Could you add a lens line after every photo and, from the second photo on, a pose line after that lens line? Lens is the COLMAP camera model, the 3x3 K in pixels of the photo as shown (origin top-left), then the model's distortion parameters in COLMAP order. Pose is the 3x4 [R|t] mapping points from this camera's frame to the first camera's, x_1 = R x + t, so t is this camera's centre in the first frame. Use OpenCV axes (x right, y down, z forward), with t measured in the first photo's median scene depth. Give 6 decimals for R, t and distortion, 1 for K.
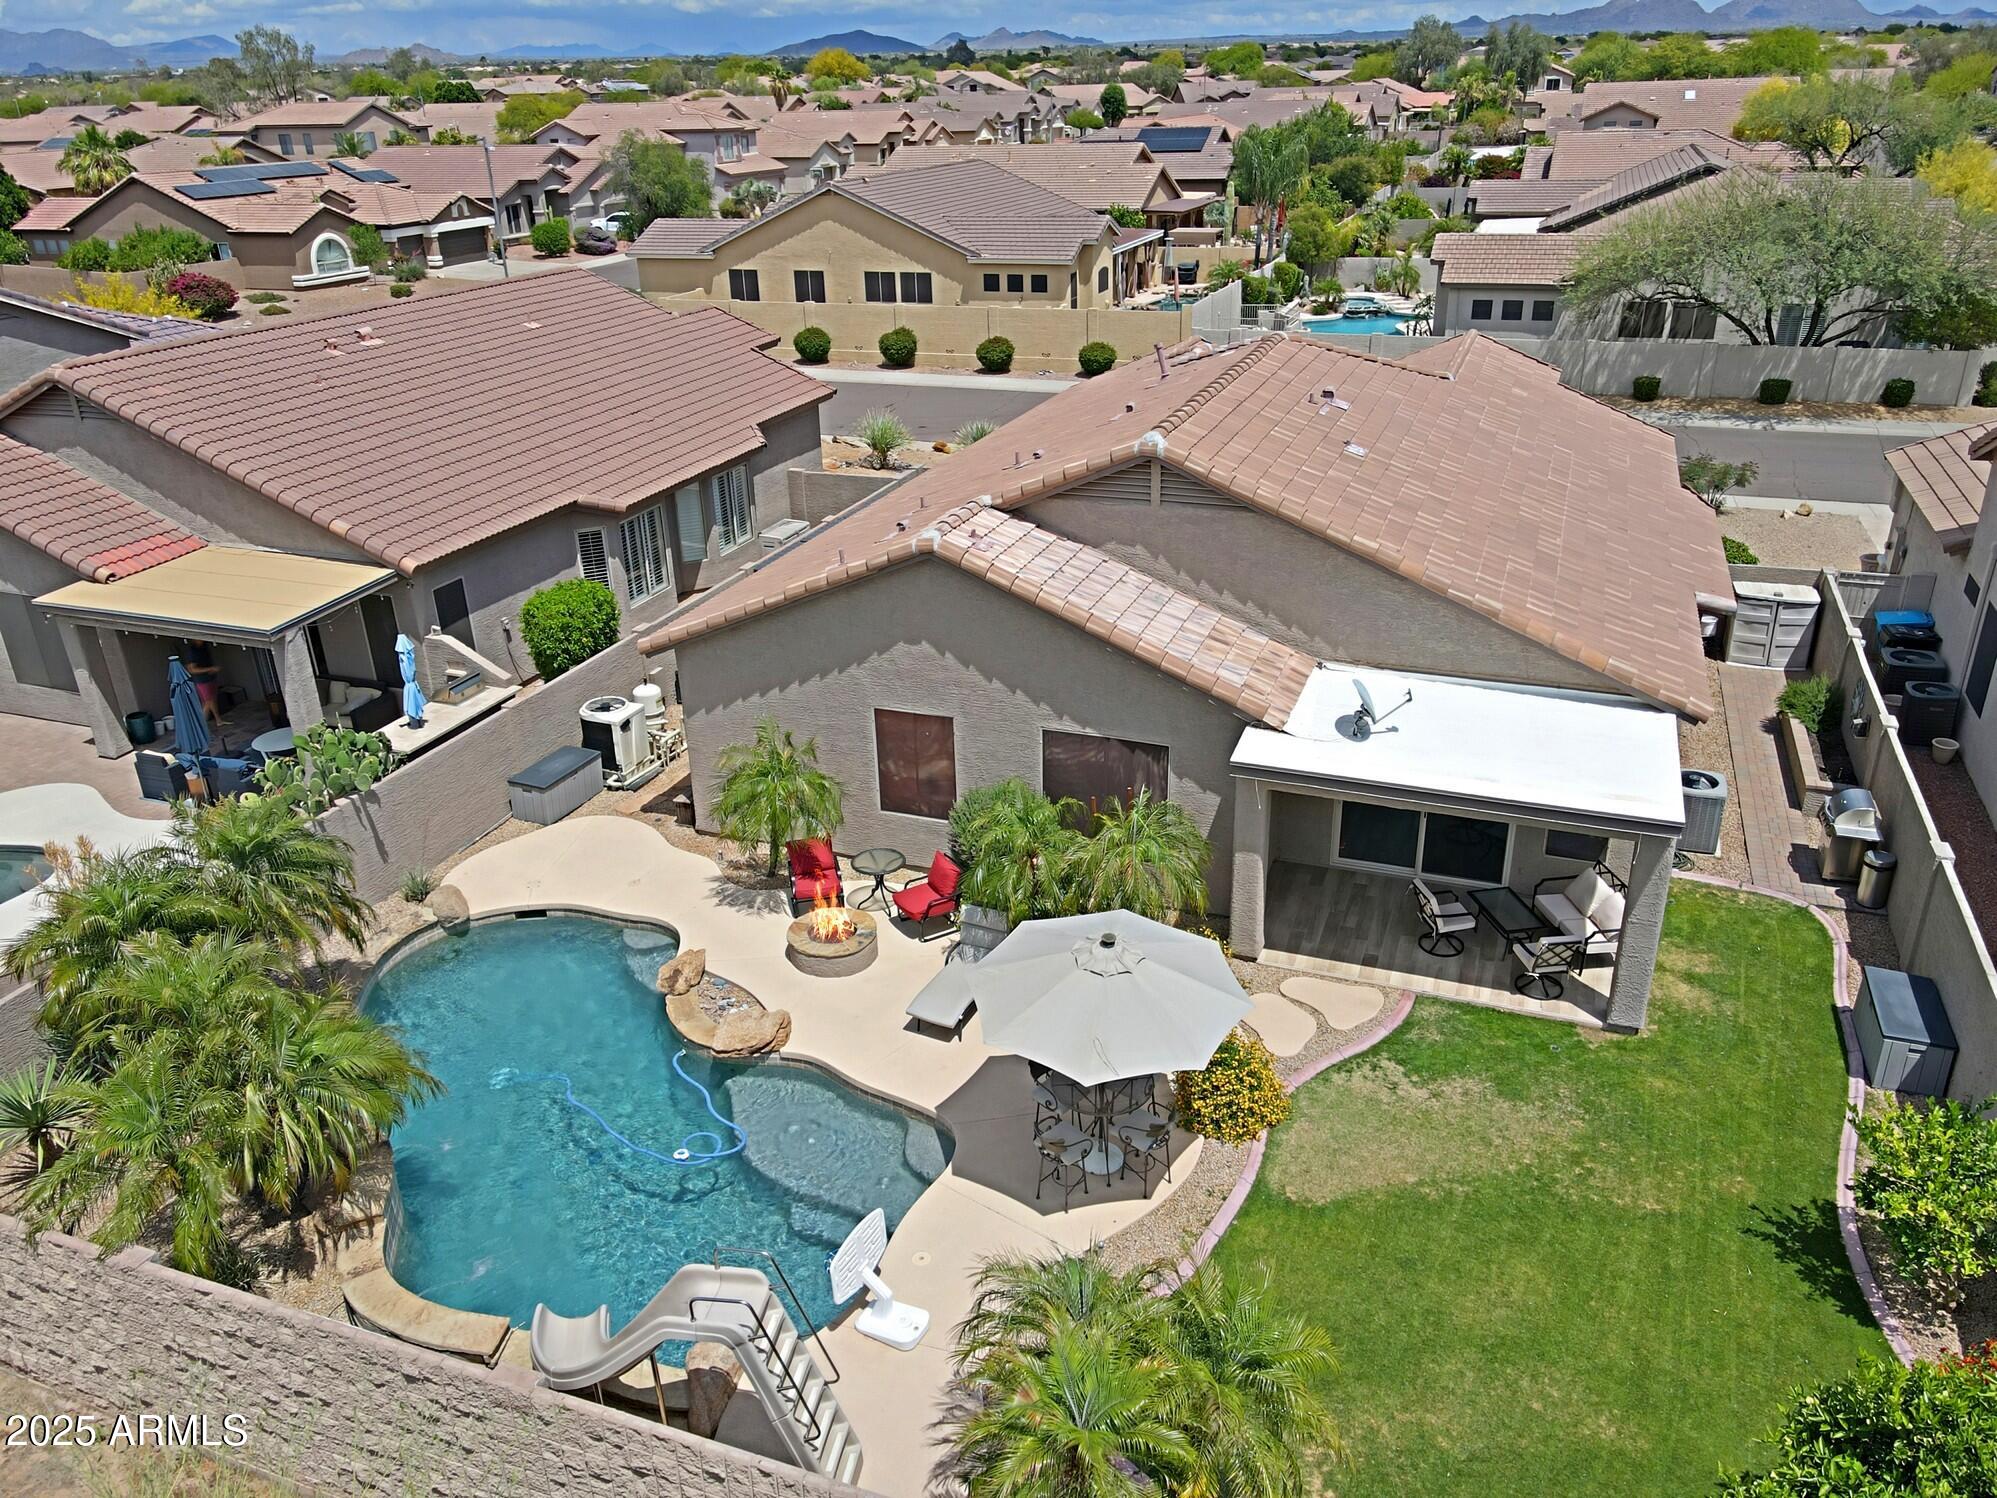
lens RADIAL K [[1475.1, 0, 998.5], [0, 1475.1, 749.0], [0, 0, 1]] dist [0.028019, -0.008638]
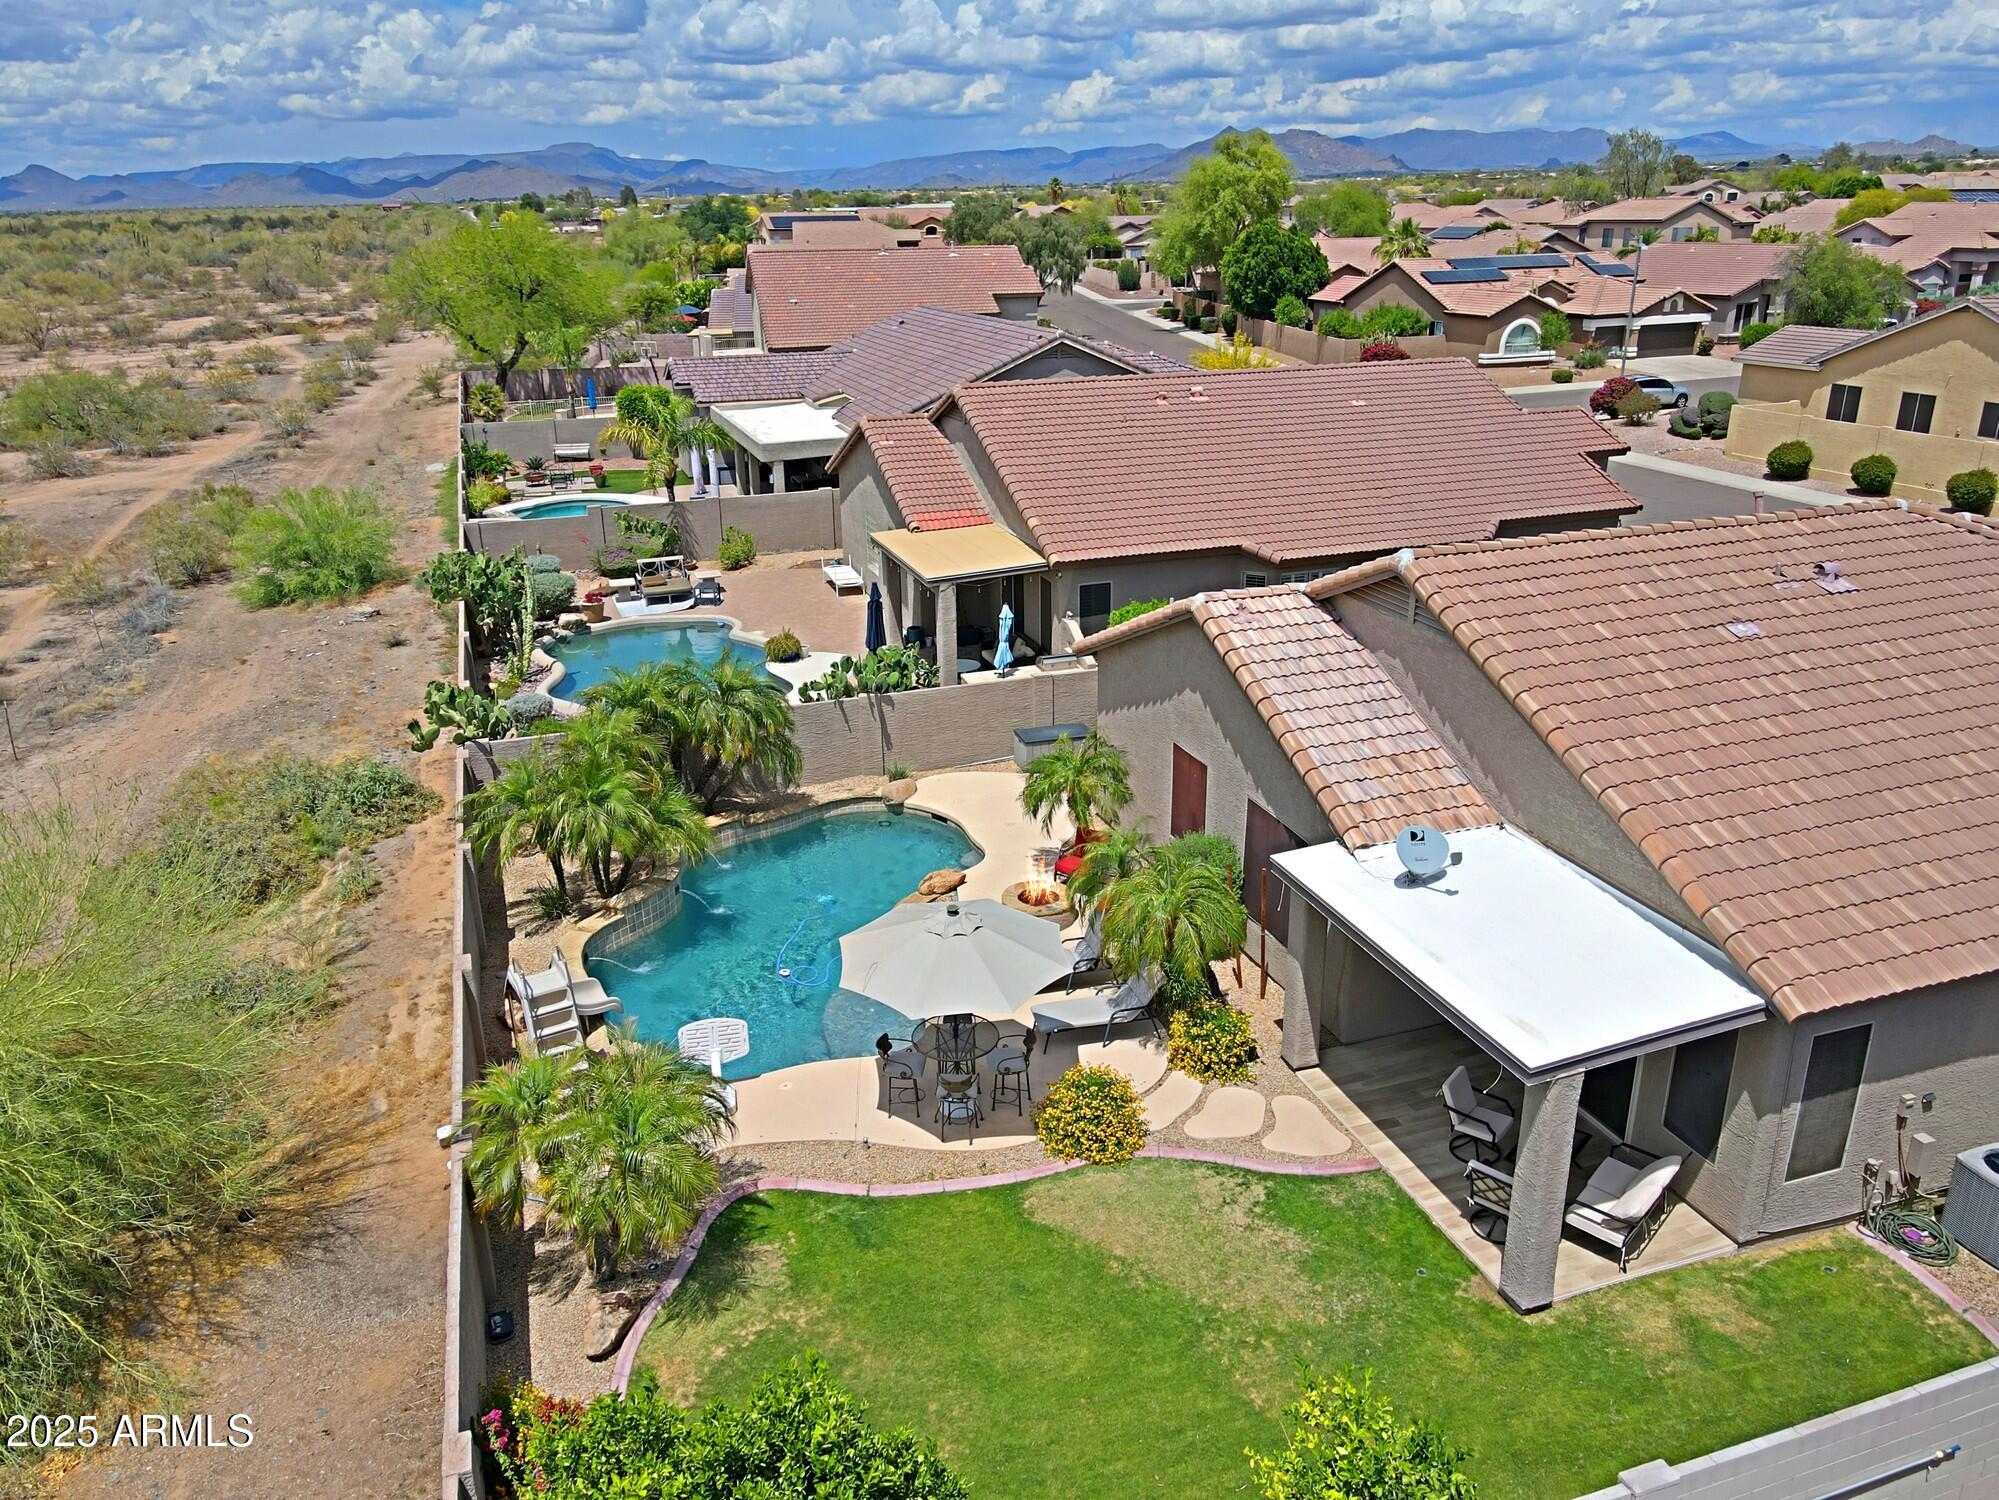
lens RADIAL K [[1476.6, 0, 999.5], [0, 1476.6, 750.0], [0, 0, 1]] dist [0.028019, -0.008638]
pose [[0.636509, 0.283654, -0.717215, 0.276356], [-0.320715, 0.943047, 0.088343, -0.033825], [0.701426, 0.173790, 0.691229, 0.051652]]
